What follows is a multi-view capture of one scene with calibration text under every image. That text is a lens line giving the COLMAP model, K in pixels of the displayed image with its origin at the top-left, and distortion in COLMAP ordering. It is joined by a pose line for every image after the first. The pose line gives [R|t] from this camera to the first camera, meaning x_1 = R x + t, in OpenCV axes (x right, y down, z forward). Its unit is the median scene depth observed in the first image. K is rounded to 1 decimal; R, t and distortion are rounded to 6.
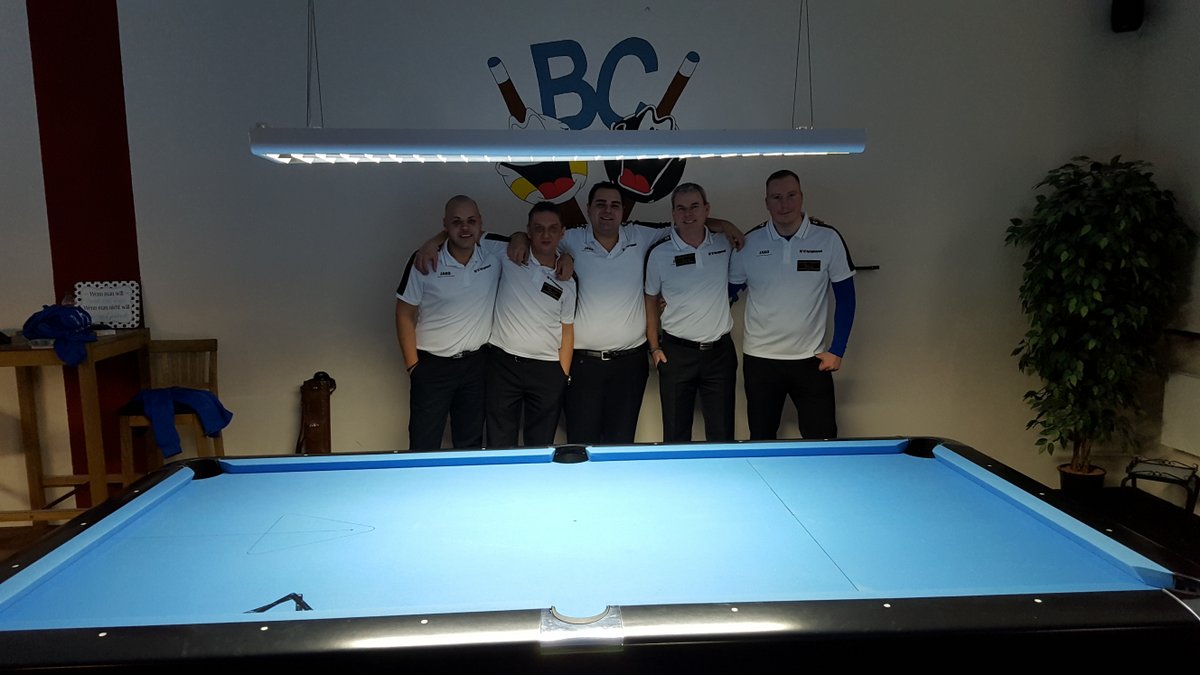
lens RADIAL K [[892.6, 0, 599.7], [0, 892.6, 352.8], [0, 0, 1]] dist [0.073046, -0.096556]
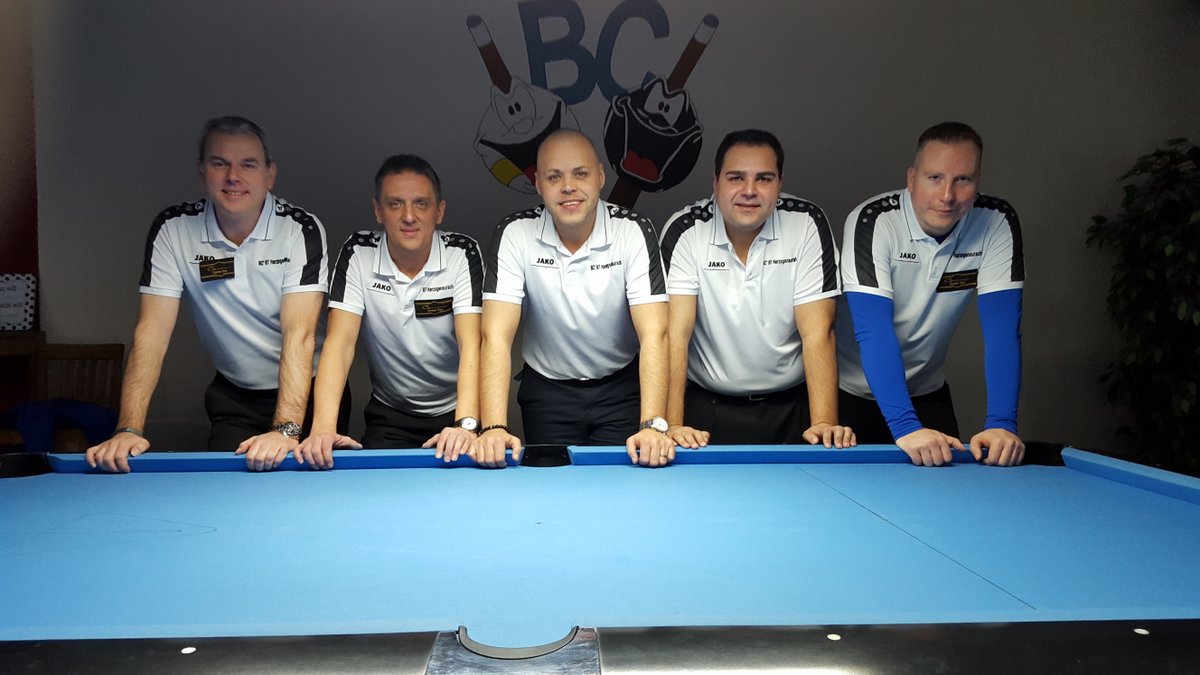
lens RADIAL K [[903.4, 0, 603.0], [0, 903.4, 354.5], [0, 0, 1]] dist [0.062195, -0.089739]
pose [[0.999918, 0.012544, -0.002613, 0.008997], [-0.012738, 0.995272, -0.096287, 0.066903], [0.001392, 0.096313, 0.995350, 0.180987]]
